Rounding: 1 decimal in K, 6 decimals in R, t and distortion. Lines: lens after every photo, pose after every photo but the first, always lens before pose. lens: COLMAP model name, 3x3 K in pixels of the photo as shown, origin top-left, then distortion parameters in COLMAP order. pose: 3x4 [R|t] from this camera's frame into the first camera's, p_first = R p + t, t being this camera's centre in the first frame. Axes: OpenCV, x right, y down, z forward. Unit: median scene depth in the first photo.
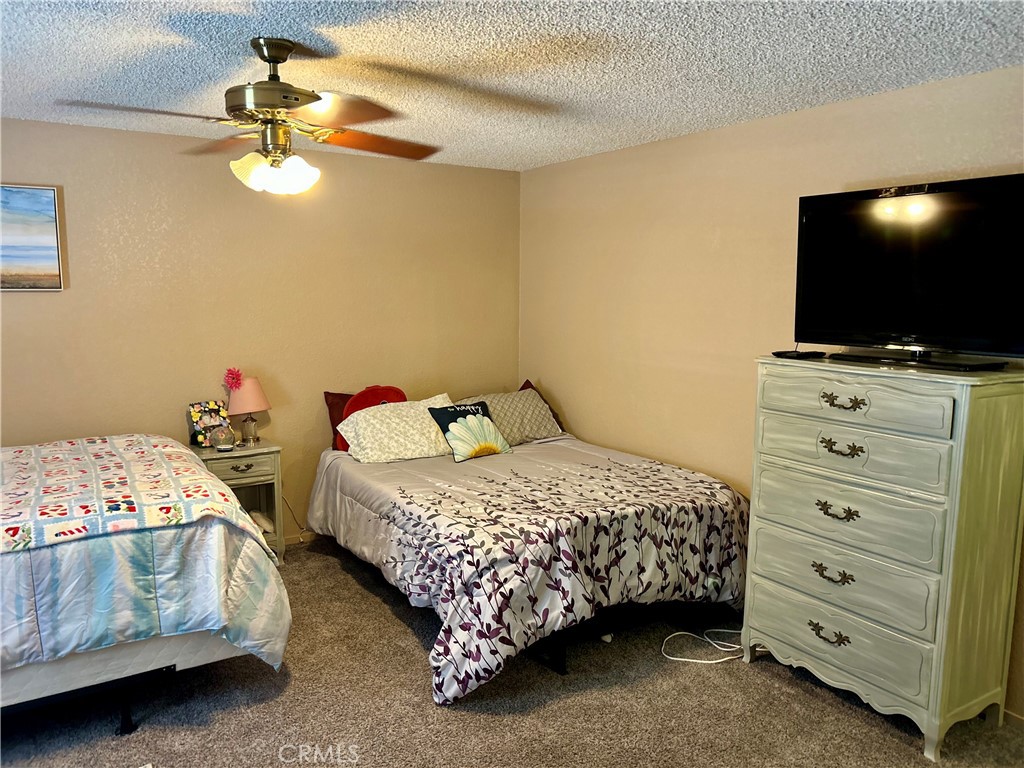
lens RADIAL K [[773.9, 0, 517.5], [0, 773.9, 383.7], [0, 0, 1]] dist [0.054373, -0.060530]
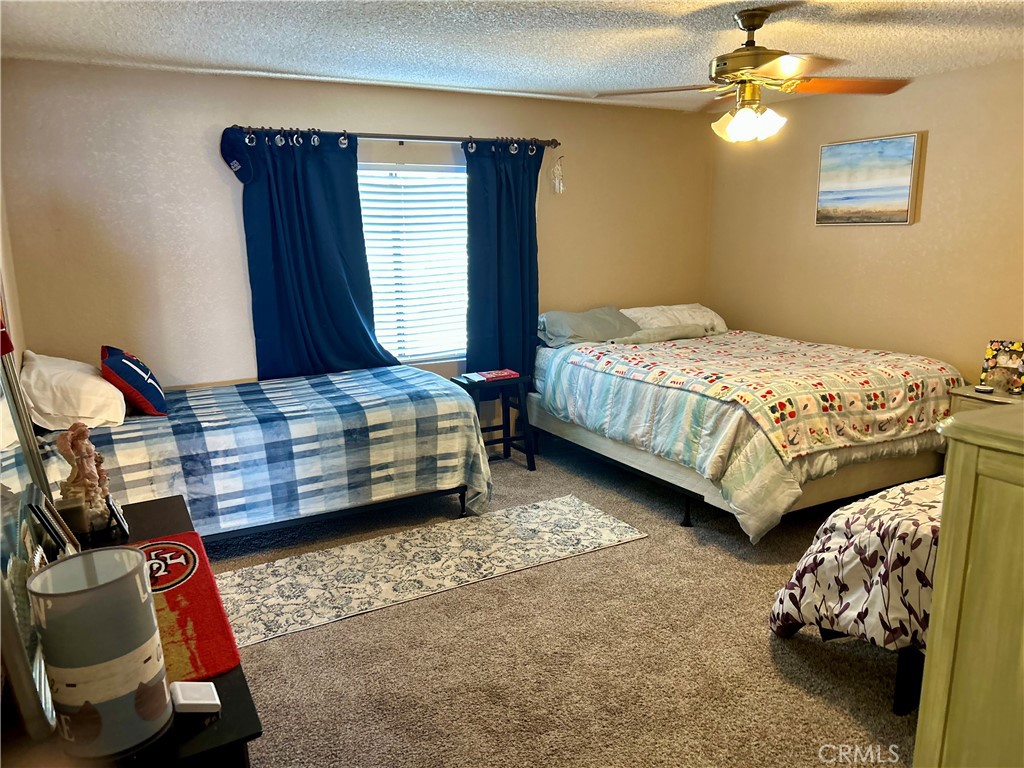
lens RADIAL K [[773.9, 0, 518.3], [0, 773.9, 384.9], [0, 0, 1]] dist [0.054373, -0.060530]
pose [[-0.036655, 0.201920, -0.978716, 0.873048], [-0.118331, 0.971607, 0.204885, -0.077712], [0.992297, 0.123323, -0.011721, 0.647622]]
